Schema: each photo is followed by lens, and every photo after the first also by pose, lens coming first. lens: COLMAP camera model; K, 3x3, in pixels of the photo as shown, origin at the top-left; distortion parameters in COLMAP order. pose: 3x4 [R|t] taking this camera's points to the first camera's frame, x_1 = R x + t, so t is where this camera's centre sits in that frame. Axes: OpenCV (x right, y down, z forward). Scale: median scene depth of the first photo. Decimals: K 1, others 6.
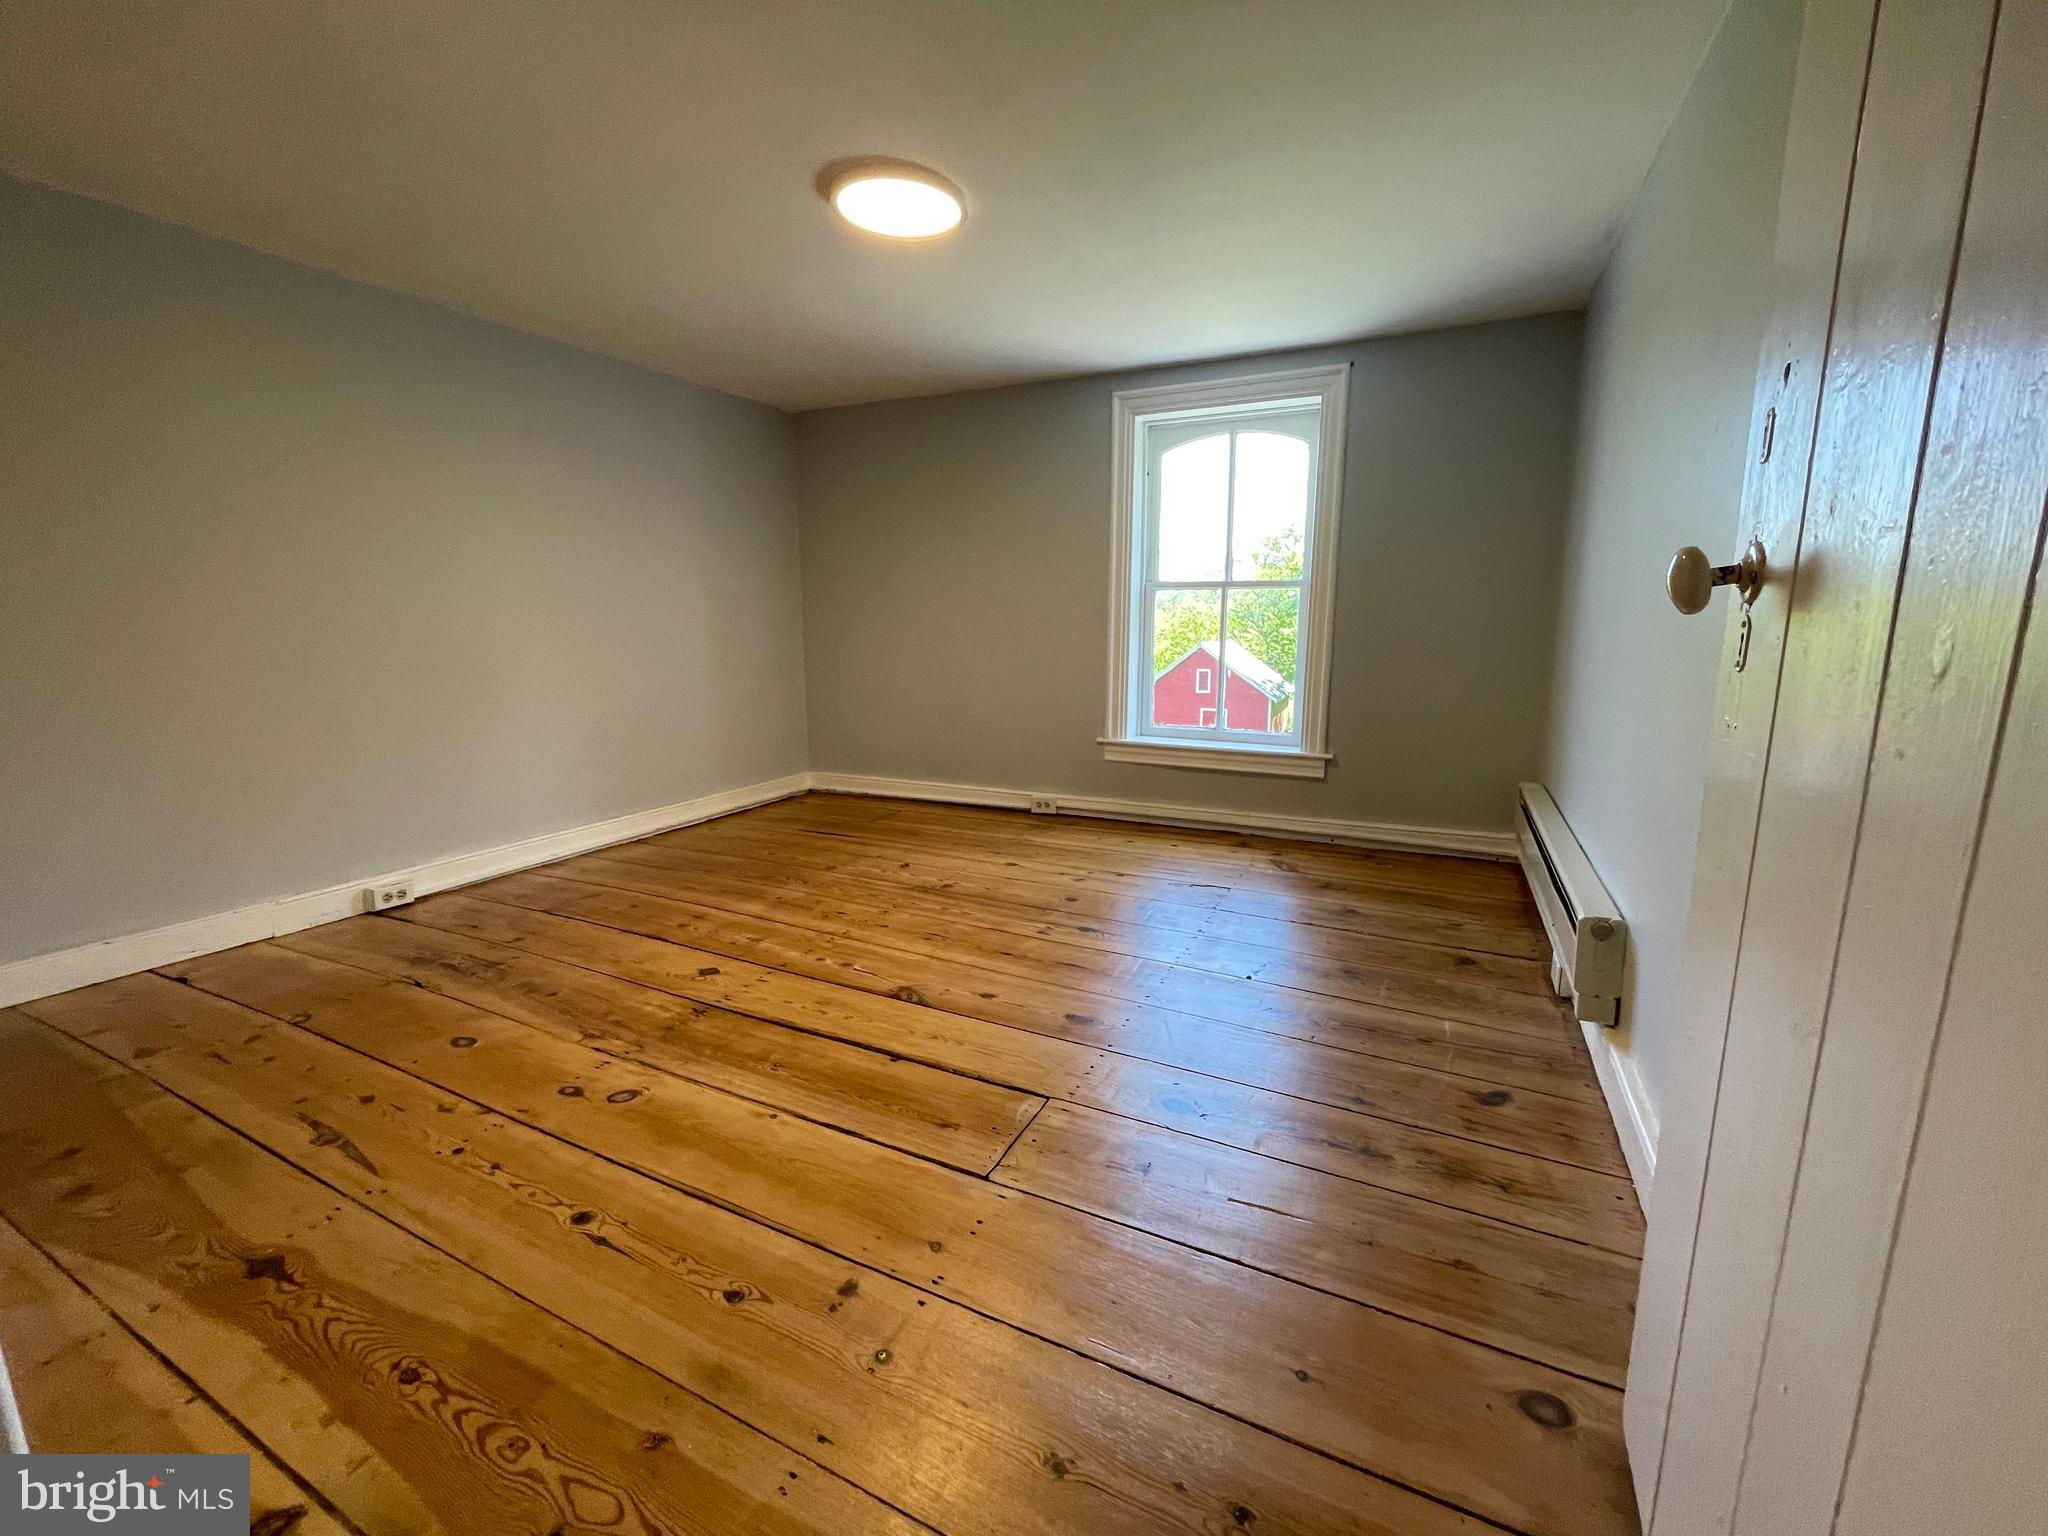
lens RADIAL K [[826.9, 0, 1027.6], [0, 826.9, 761.6], [0, 0, 1]] dist [-0.002645, -0.000438]
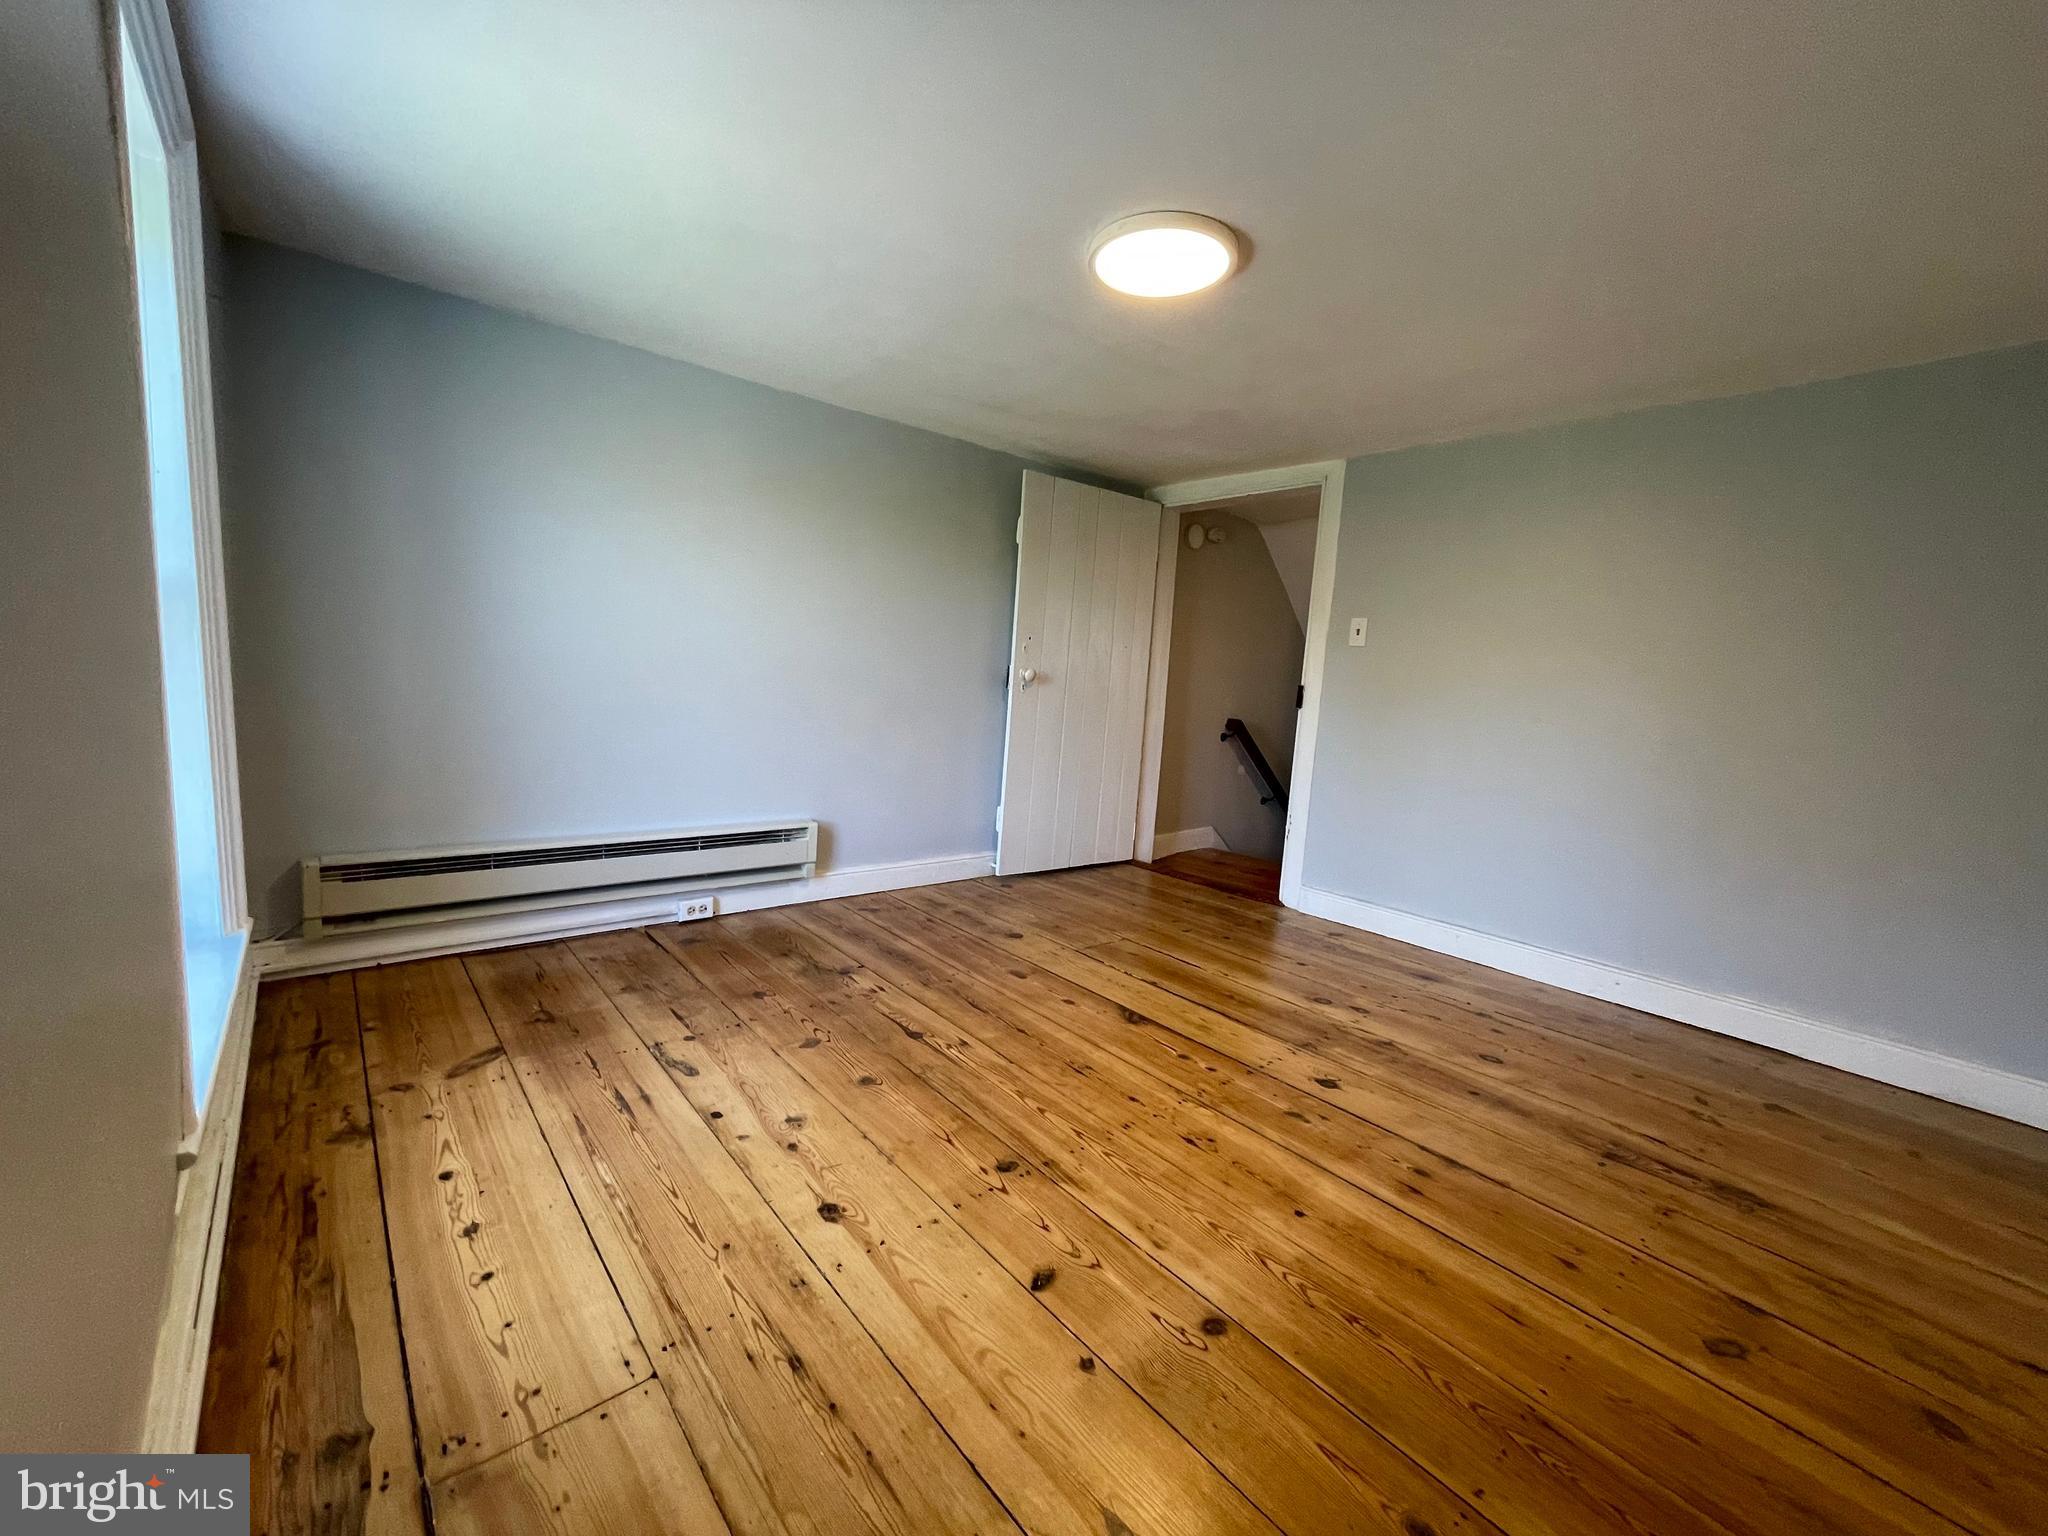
lens RADIAL K [[826.9, 0, 1027.6], [0, 826.9, 761.6], [0, 0, 1]] dist [-0.002645, -0.000438]
pose [[-0.915551, -0.099191, 0.389779, -0.381485], [0.008928, 0.963861, 0.266255, -0.336399], [-0.402103, 0.247251, -0.881578, 1.779415]]
